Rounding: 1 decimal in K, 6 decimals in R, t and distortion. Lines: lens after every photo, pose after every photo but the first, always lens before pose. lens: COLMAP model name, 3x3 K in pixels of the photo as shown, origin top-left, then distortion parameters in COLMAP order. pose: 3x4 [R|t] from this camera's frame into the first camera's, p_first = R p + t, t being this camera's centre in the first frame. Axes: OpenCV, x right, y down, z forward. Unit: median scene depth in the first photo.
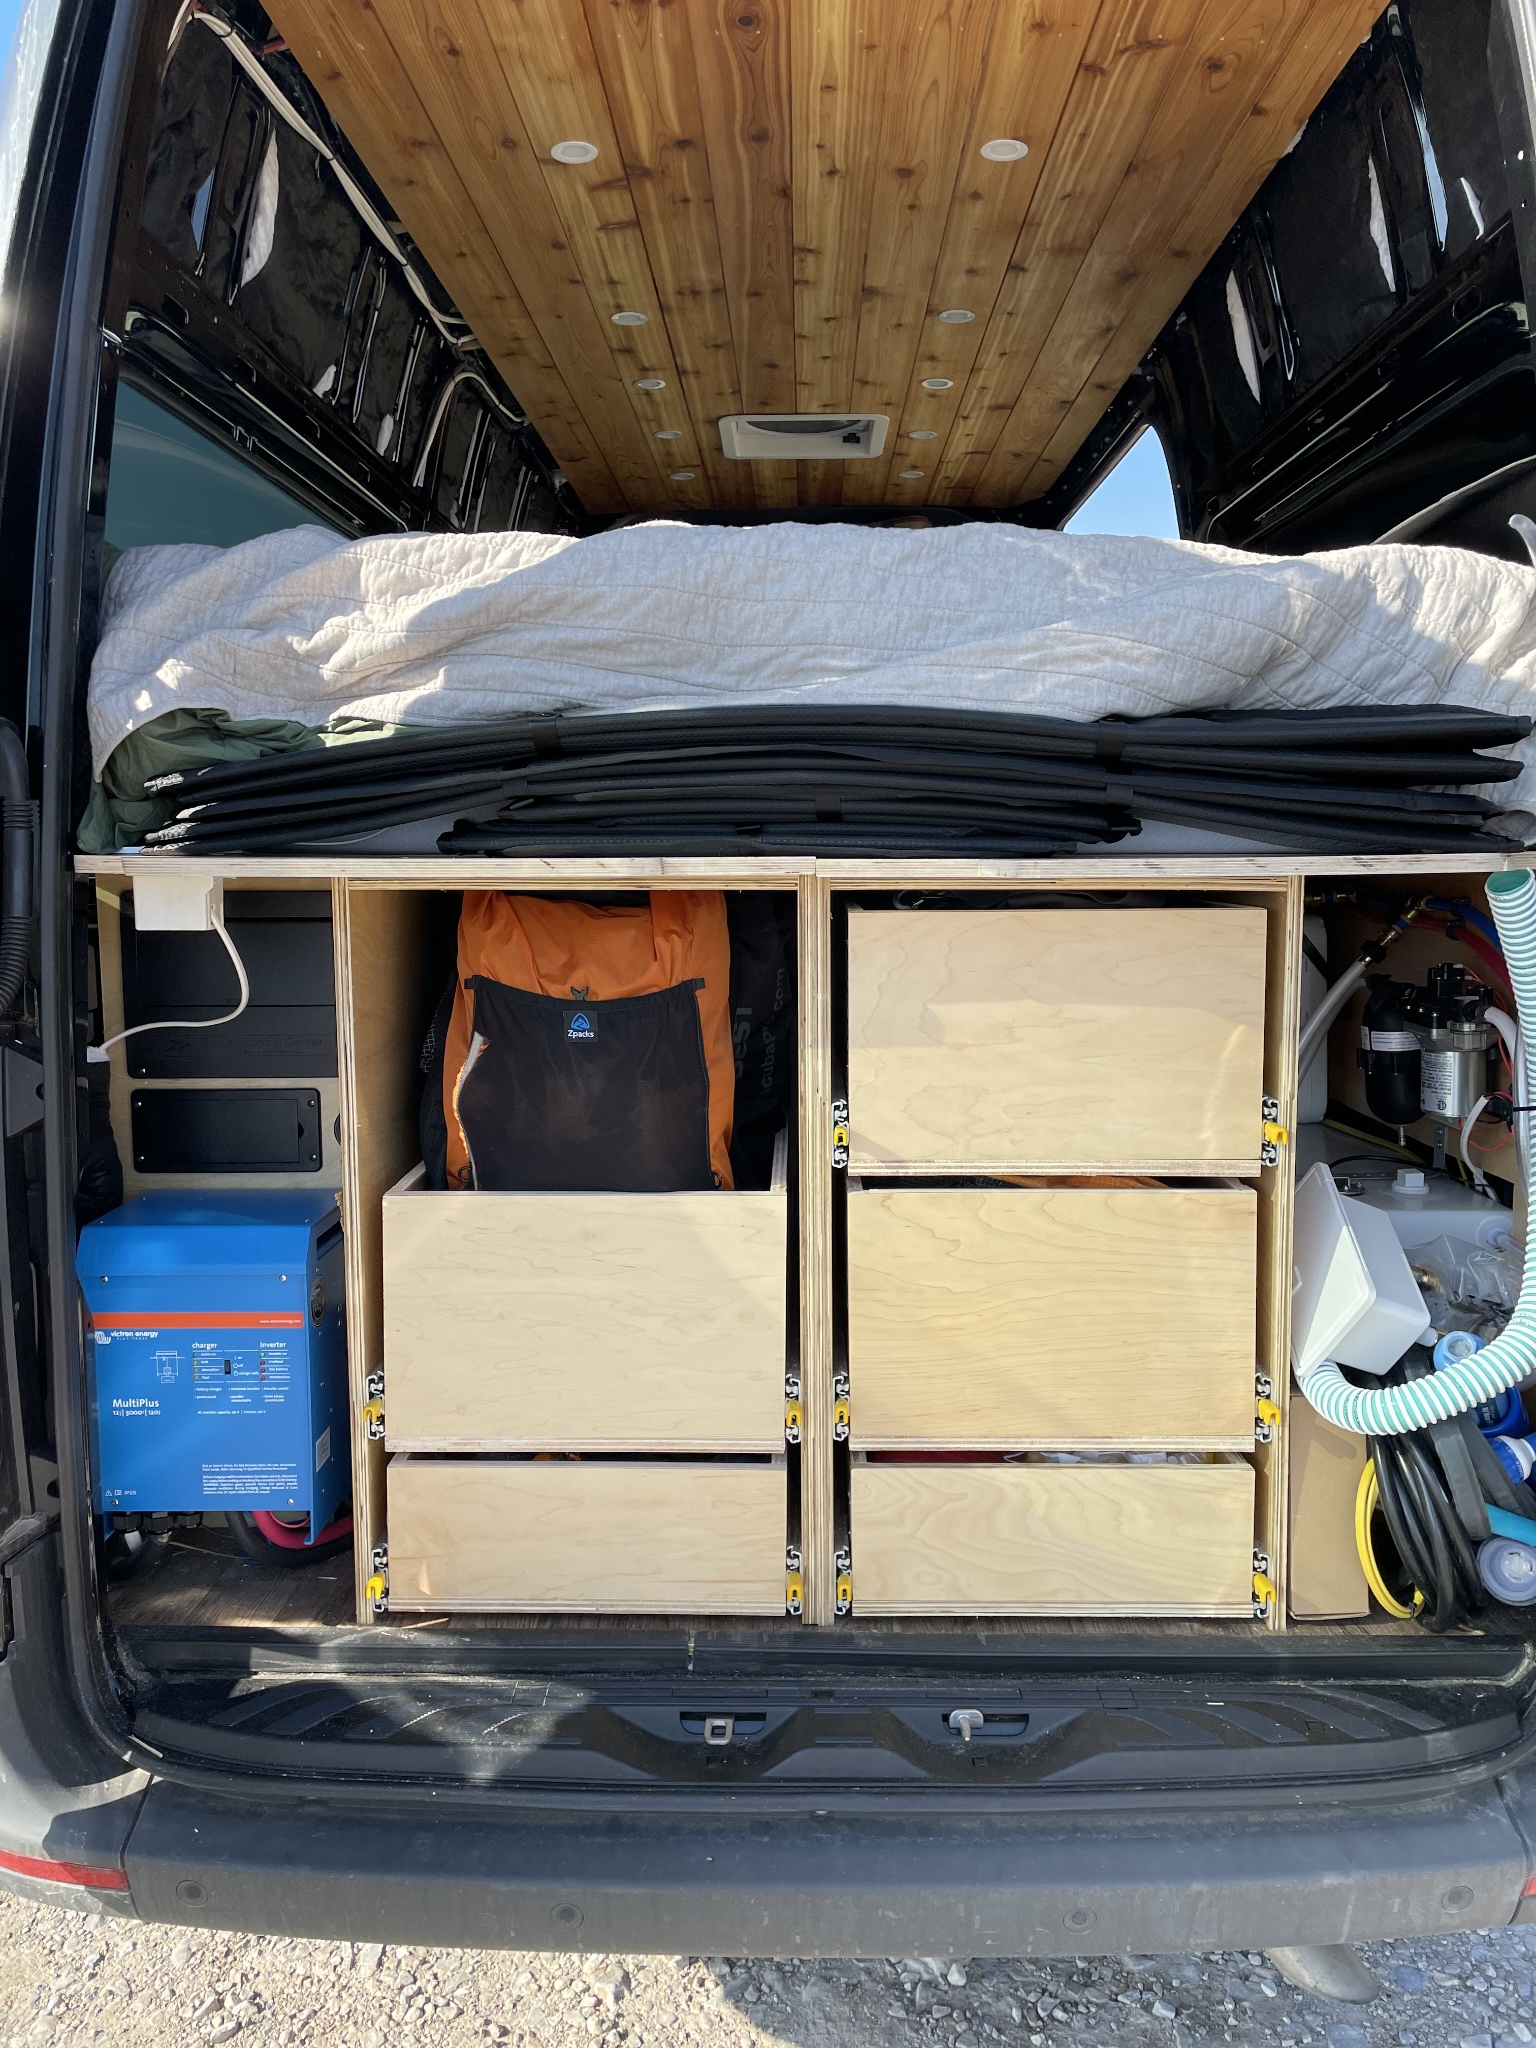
lens RADIAL K [[1558.4, 0, 768.0], [0, 1558.4, 1024.0], [0, 0, 1]] dist [-0.000098, -0.000075]
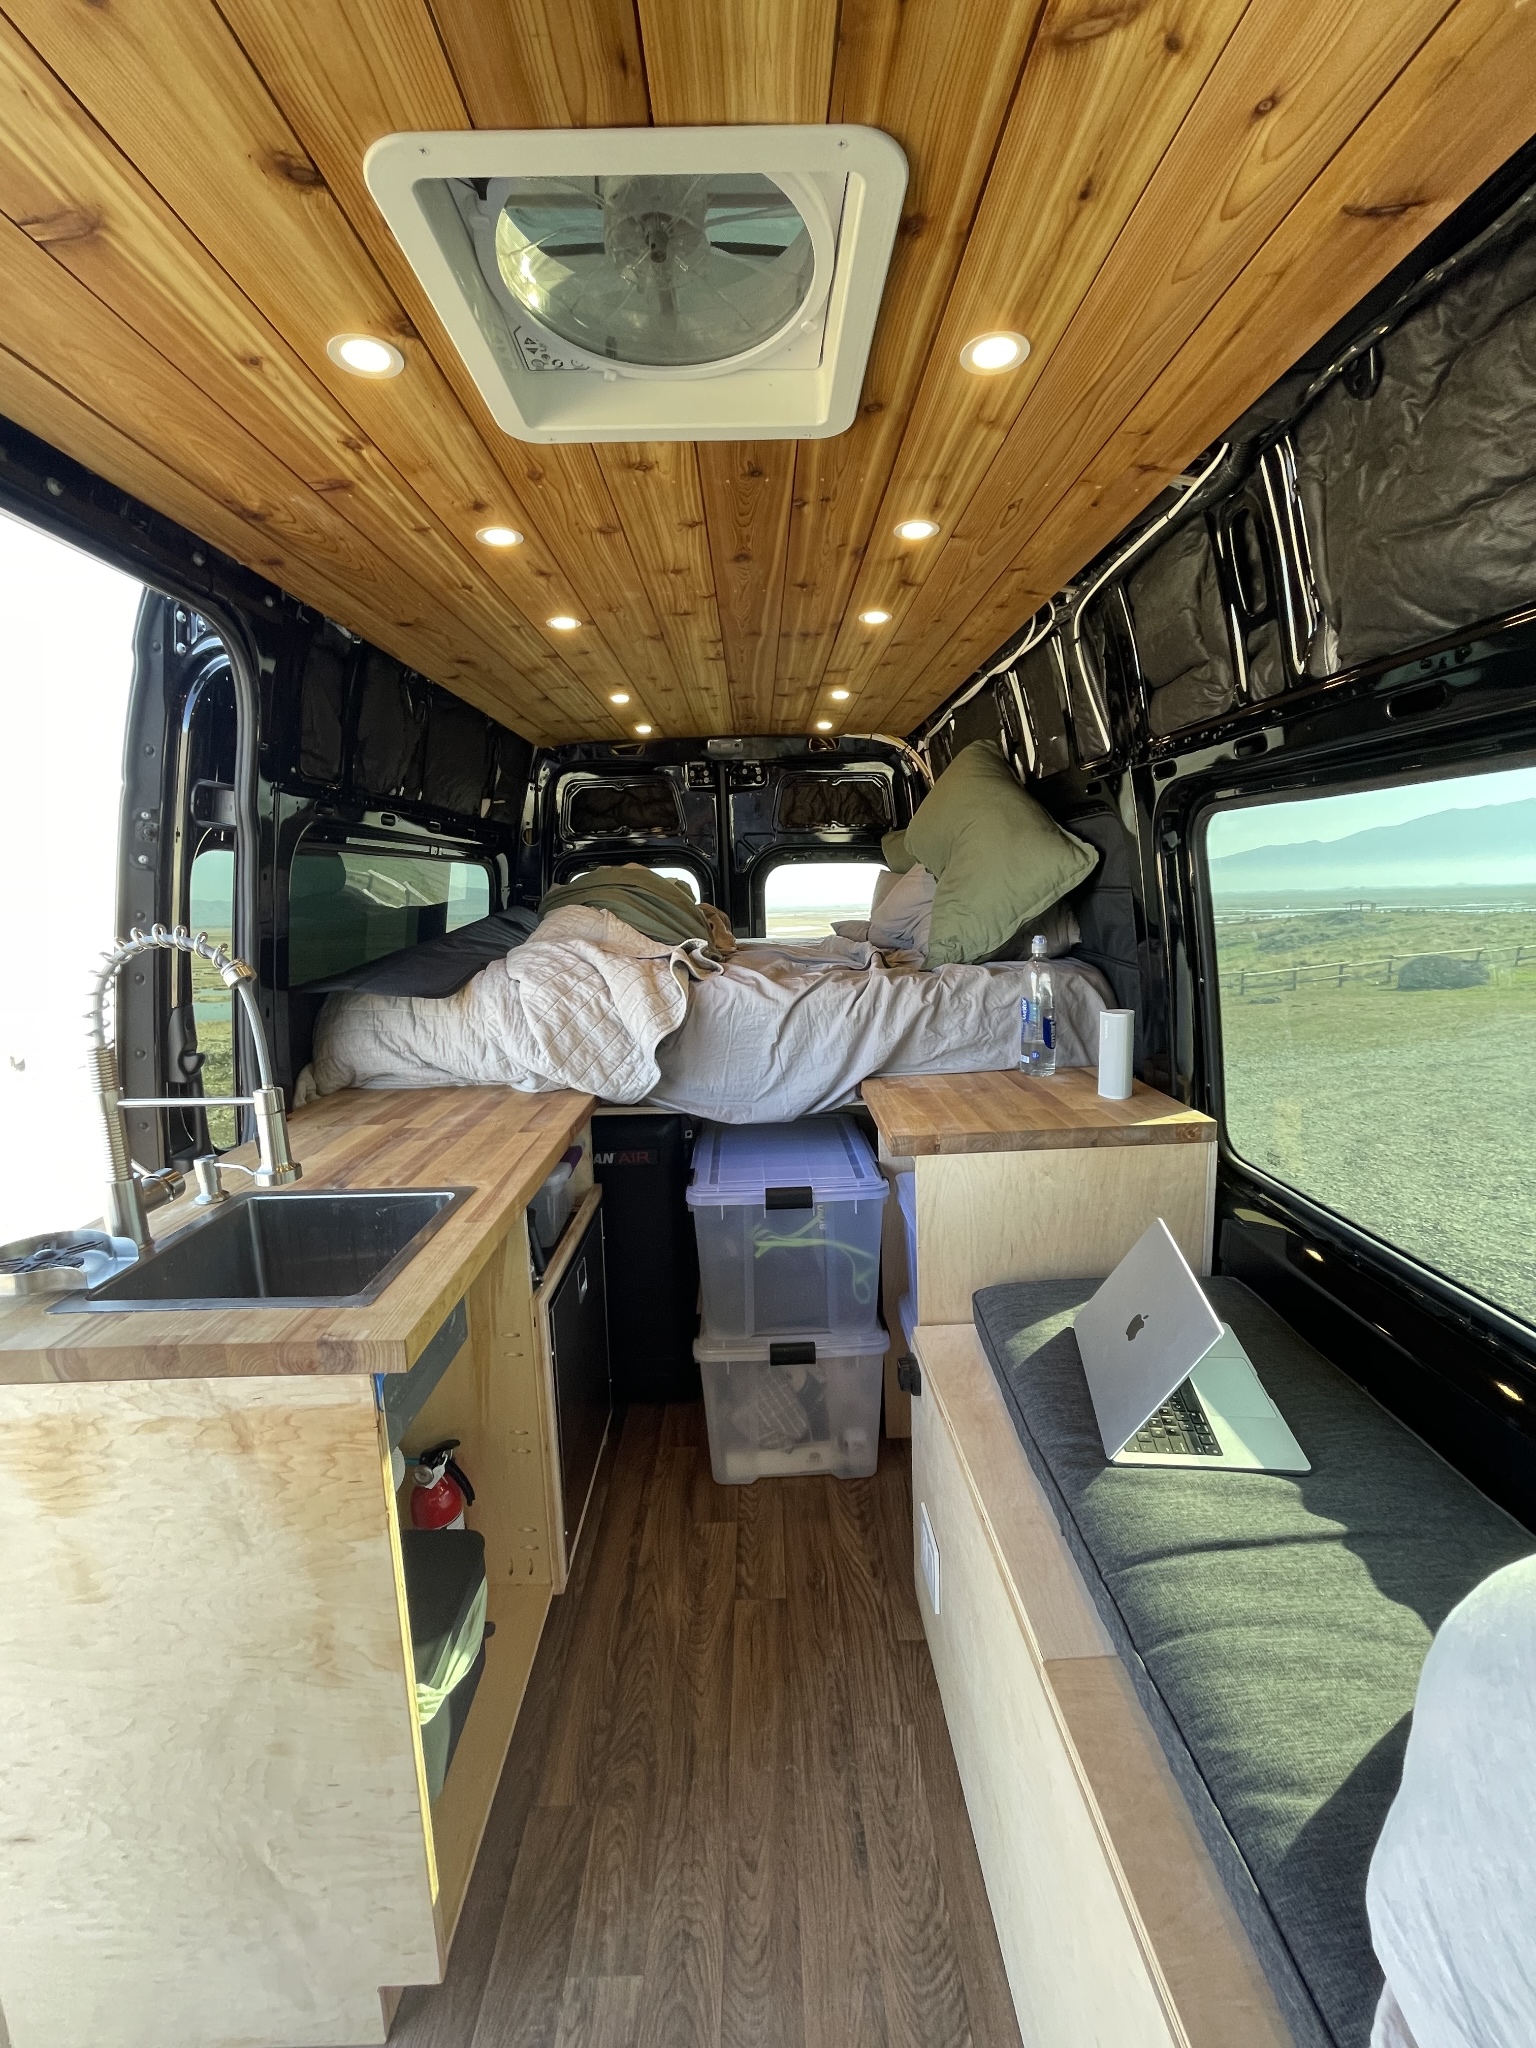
lens RADIAL K [[826.3, 0, 768.0], [0, 826.3, 1024.0], [0, 0, 1]] dist [0.000024, -0.000001]
pose [[-0.998590, 0.039579, -0.035388, 0.012564], [0.028175, 0.959981, 0.278643, -0.310354], [0.045000, 0.277253, -0.959743, 1.444385]]
